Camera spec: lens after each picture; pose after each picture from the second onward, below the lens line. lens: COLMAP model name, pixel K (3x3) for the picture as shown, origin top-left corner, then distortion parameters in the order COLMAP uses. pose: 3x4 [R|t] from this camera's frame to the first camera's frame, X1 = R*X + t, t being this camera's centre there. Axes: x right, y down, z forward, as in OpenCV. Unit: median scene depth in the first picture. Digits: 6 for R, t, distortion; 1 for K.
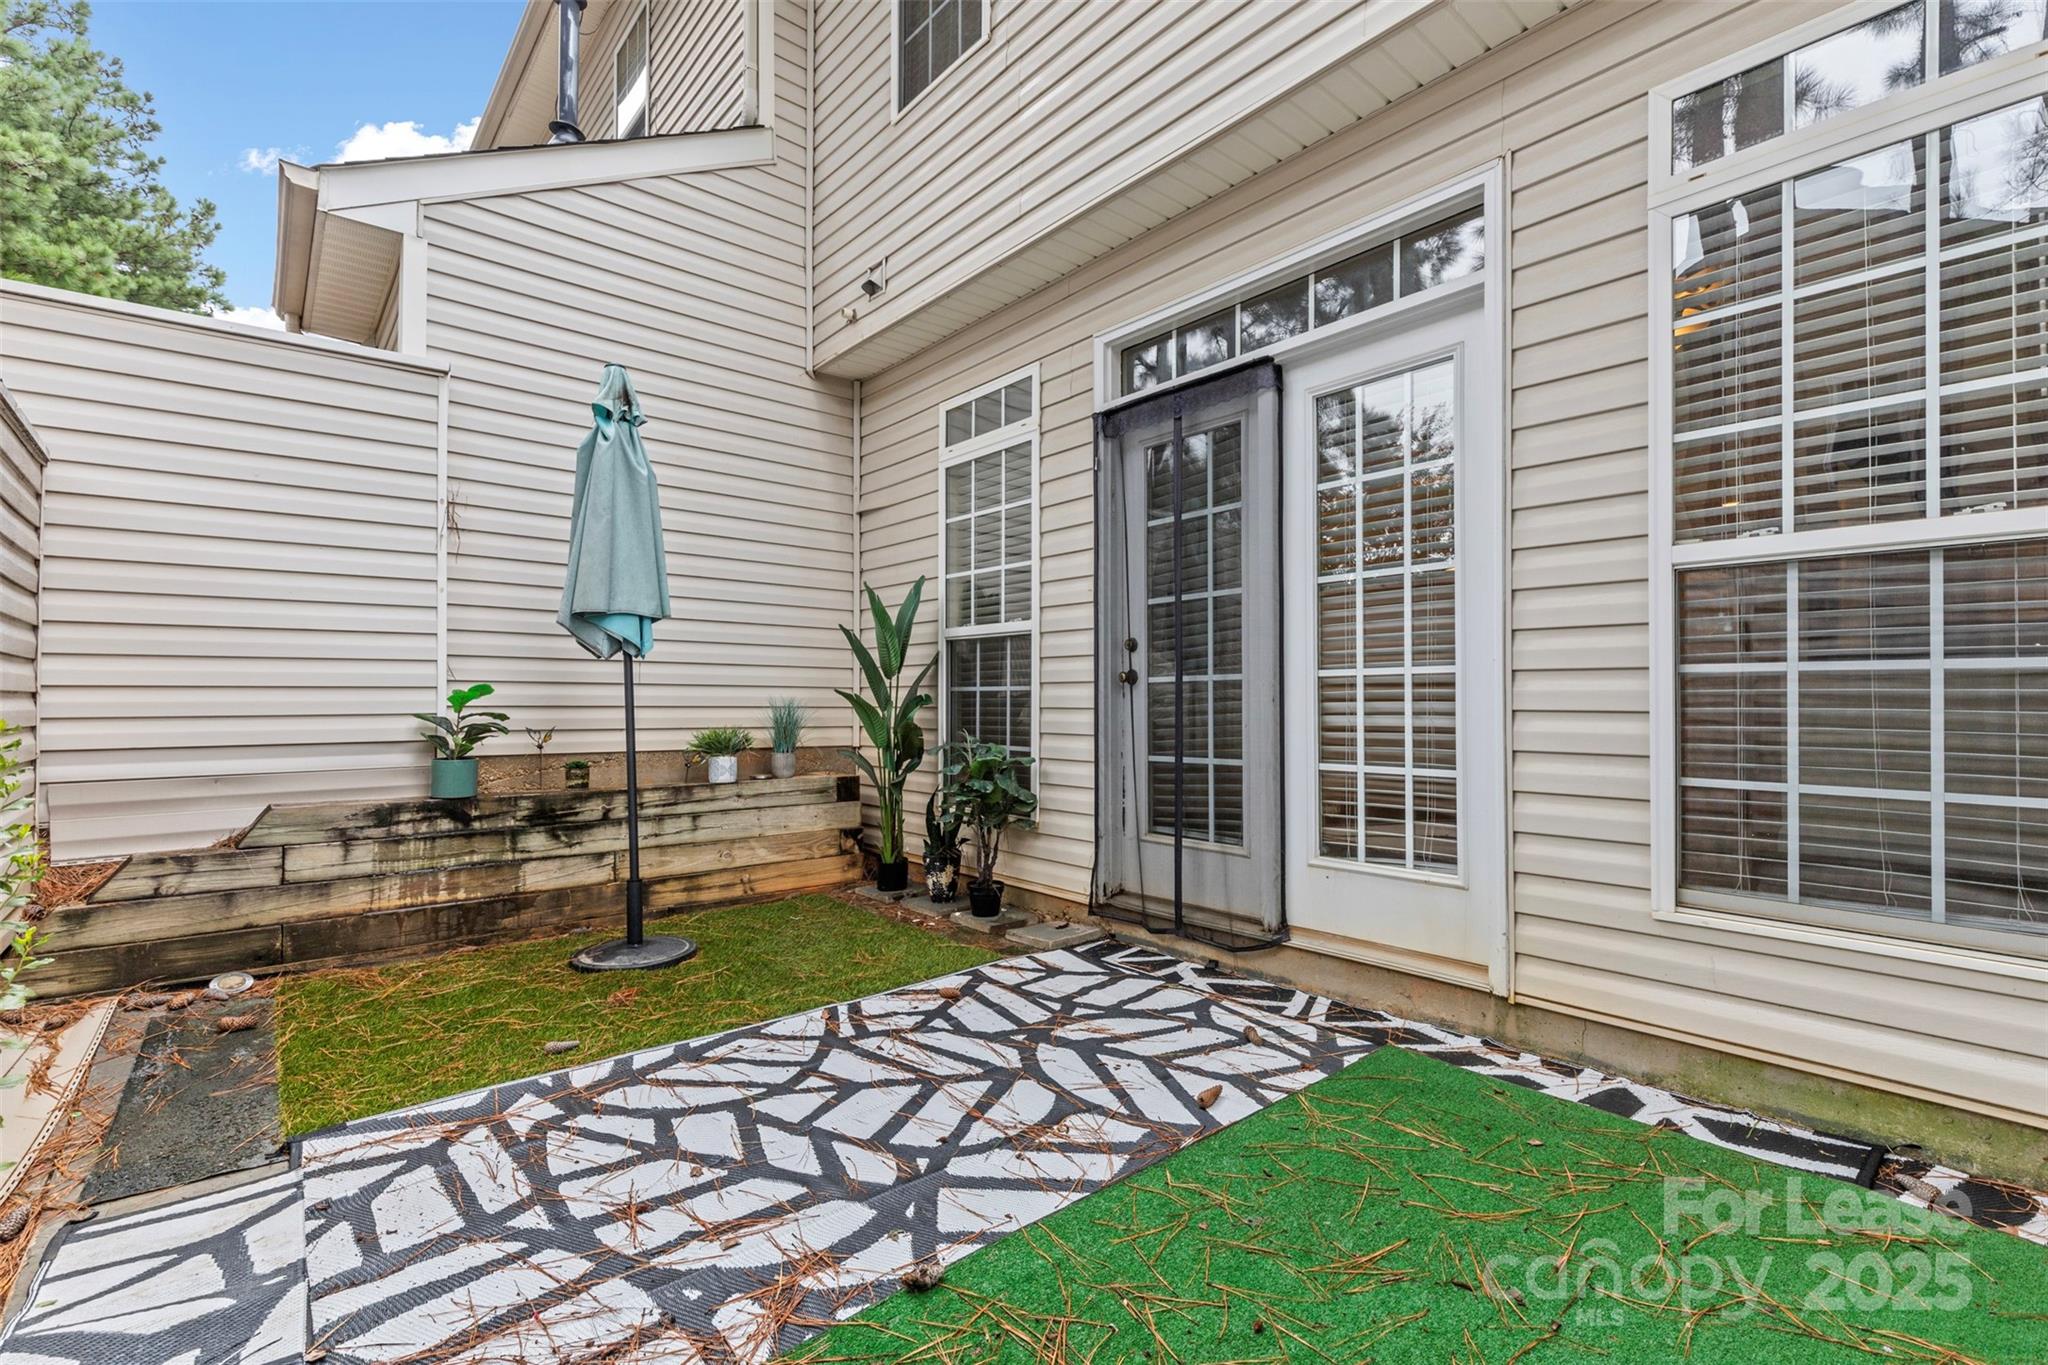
lens RADIAL K [[922.4, 0, 1032.5], [0, 922.4, 702.1], [0, 0, 1]] dist [0.000041, 0.000014]
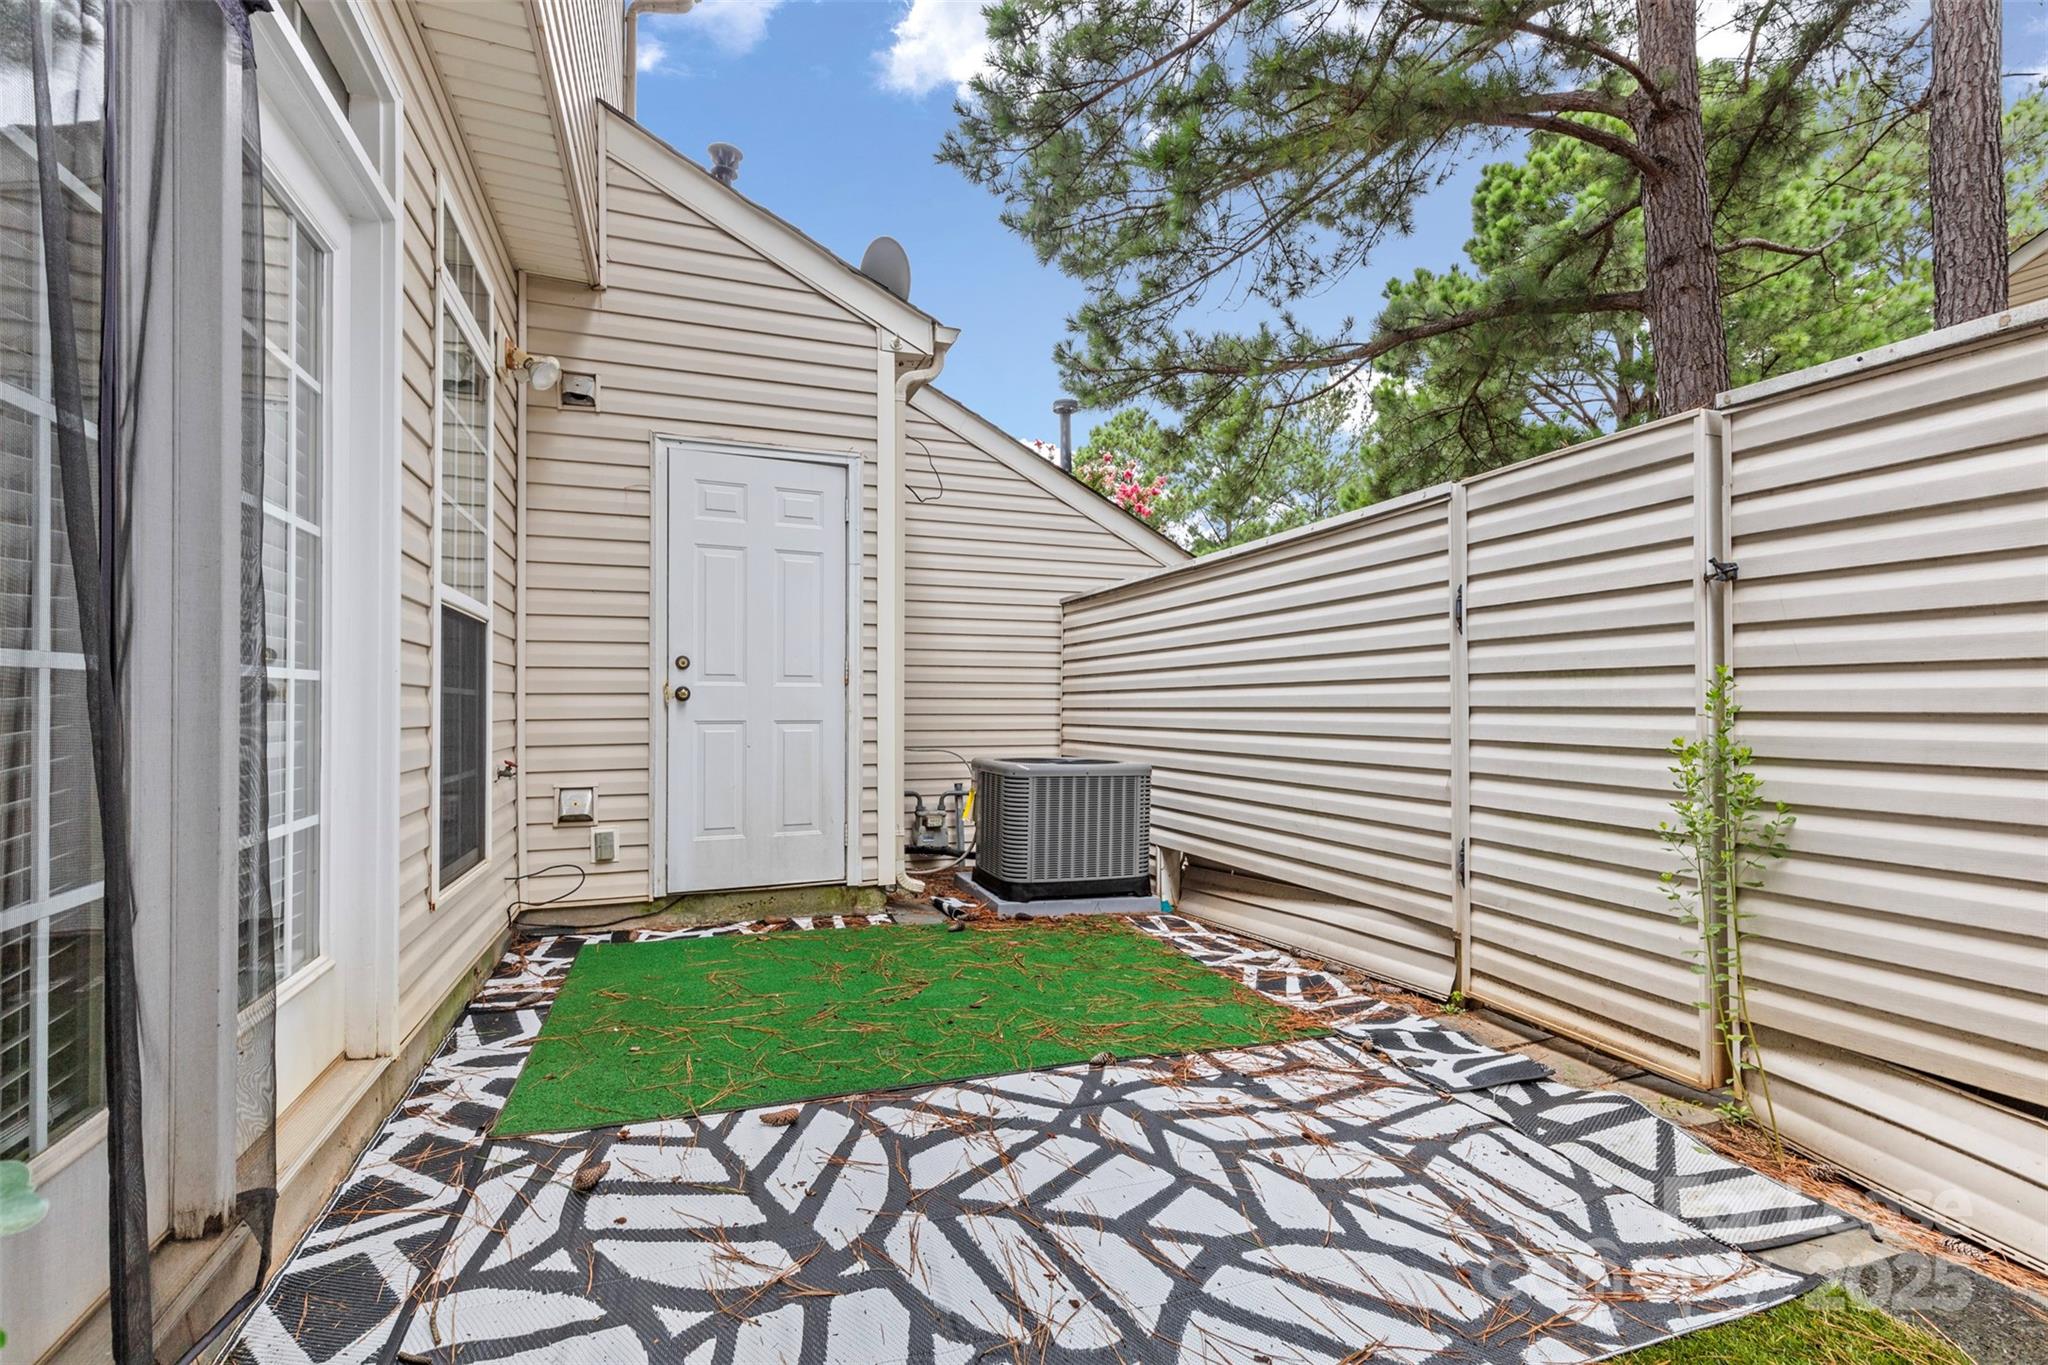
lens RADIAL K [[922.4, 0, 1032.5], [0, 922.4, 702.1], [0, 0, 1]] dist [0.000041, 0.000014]
pose [[-0.941440, -0.000971, 0.337180, -0.401954], [-0.002101, 0.999993, -0.002988, -0.018839], [-0.337175, -0.003521, -0.941435, 1.857486]]
